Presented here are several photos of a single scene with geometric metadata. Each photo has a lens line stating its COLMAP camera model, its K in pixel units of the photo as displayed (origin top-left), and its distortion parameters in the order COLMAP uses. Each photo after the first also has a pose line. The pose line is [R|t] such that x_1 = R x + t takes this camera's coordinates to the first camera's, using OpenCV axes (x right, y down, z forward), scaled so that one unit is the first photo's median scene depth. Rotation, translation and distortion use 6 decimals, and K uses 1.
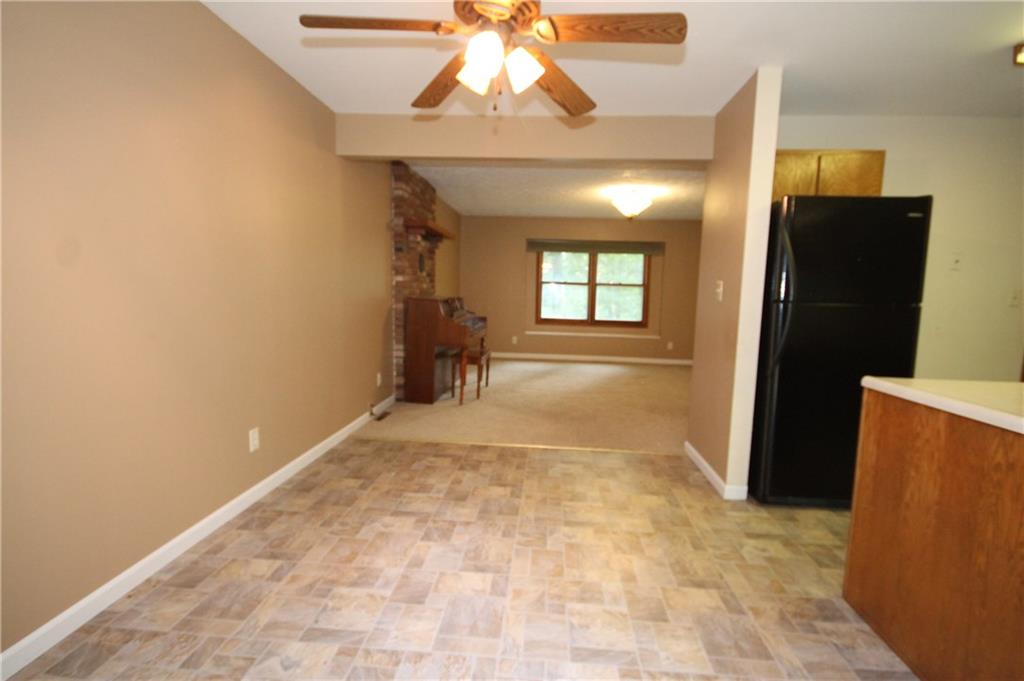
lens RADIAL K [[490.6, 0, 516.2], [0, 490.6, 343.7], [0, 0, 1]] dist [0.004919, -0.001602]
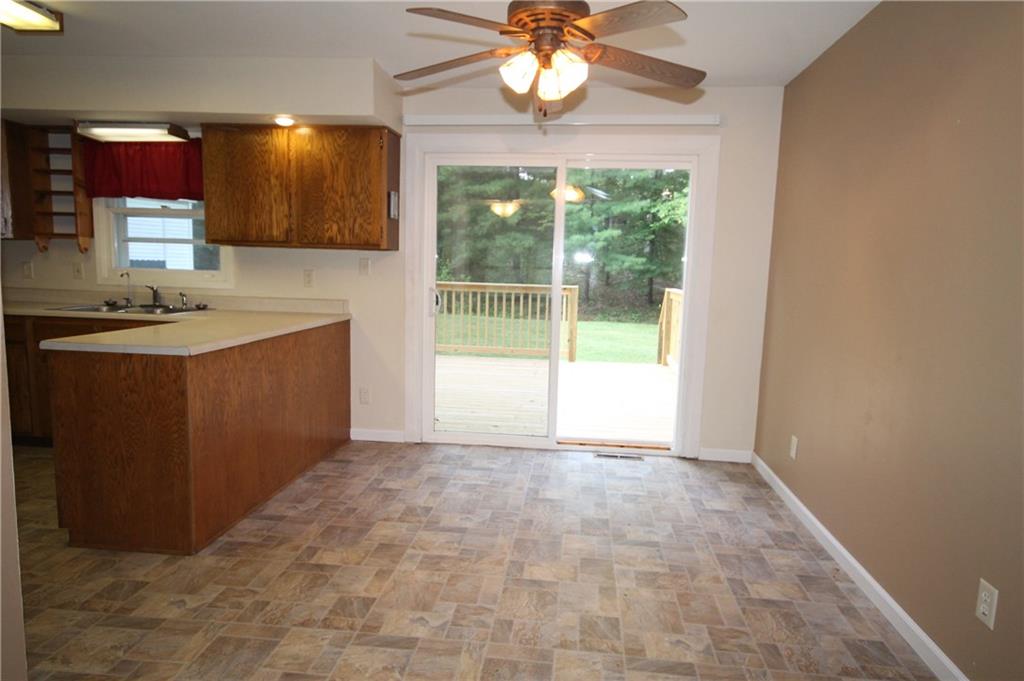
lens RADIAL K [[601.1, 0, 511.9], [0, 601.1, 347.8], [0, 0, 1]] dist [0.029254, 0.001026]
pose [[-0.997575, -0.061299, 0.032948, -0.041419], [-0.051645, 0.969422, 0.239904, -0.287912], [-0.046647, 0.237621, -0.970237, 2.266767]]
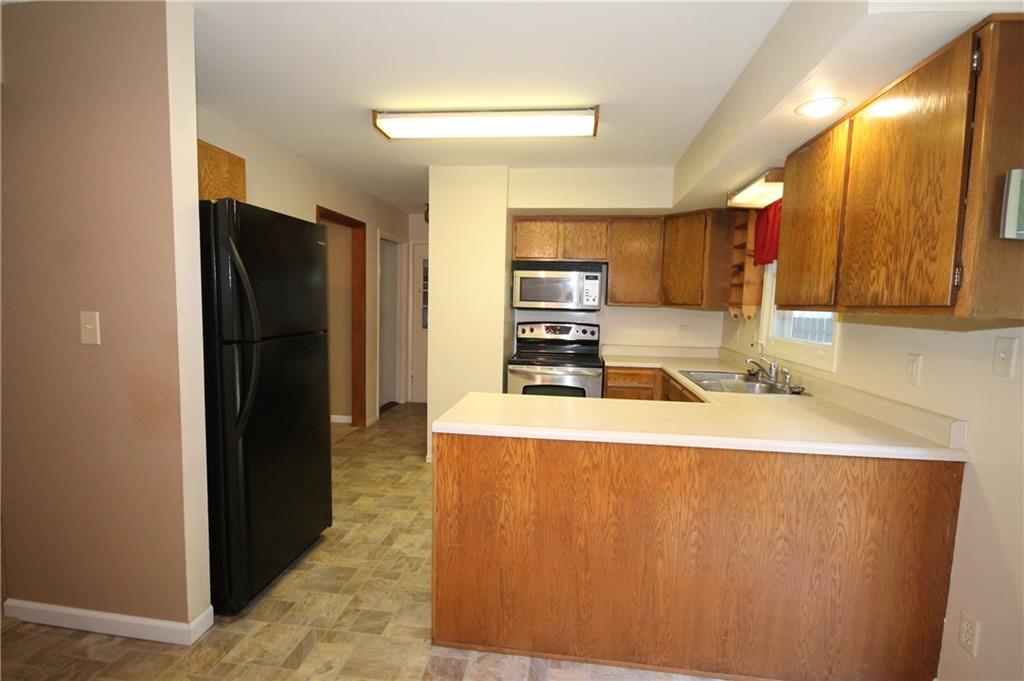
lens RADIAL K [[490.6, 0, 516.1], [0, 490.6, 341.9], [0, 0, 1]] dist [0.004919, -0.001602]
pose [[0.064595, -0.106182, 0.992246, -0.256179], [0.086858, 0.991148, 0.100409, -0.183941], [-0.994124, 0.079699, 0.073246, 0.754091]]
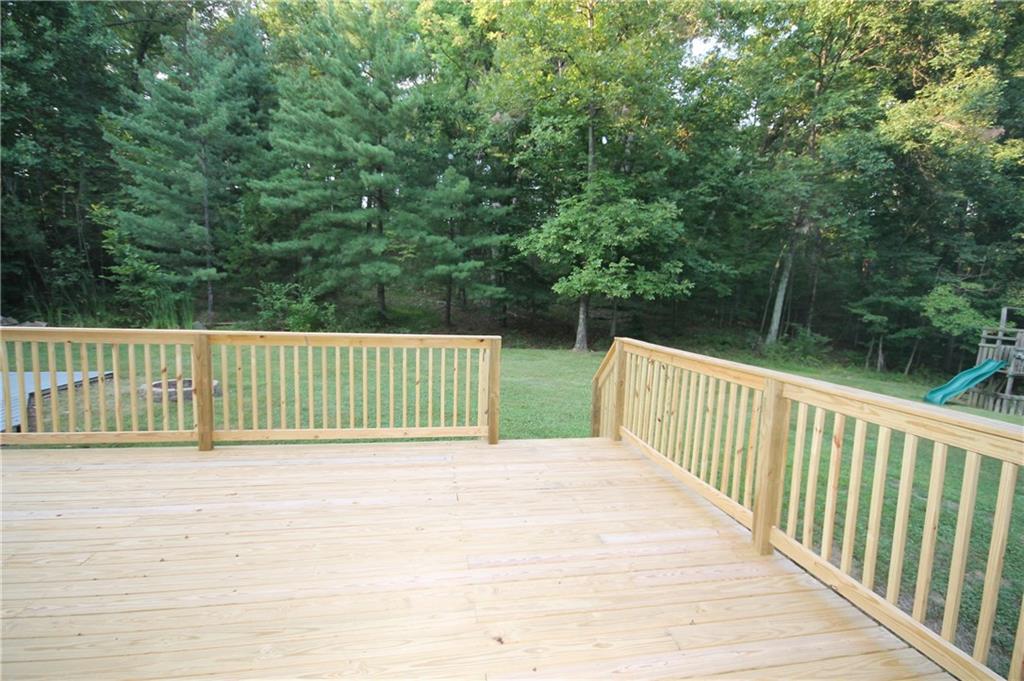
lens RADIAL K [[490.6, 0, 516.5], [0, 490.6, 348.3], [0, 0, 1]] dist [0.004919, -0.001602]
pose [[-0.968649, -0.031280, -0.246455, -0.035700], [-0.082790, 0.975979, 0.201524, -0.284152], [0.234231, 0.215610, -0.947971, 2.215153]]
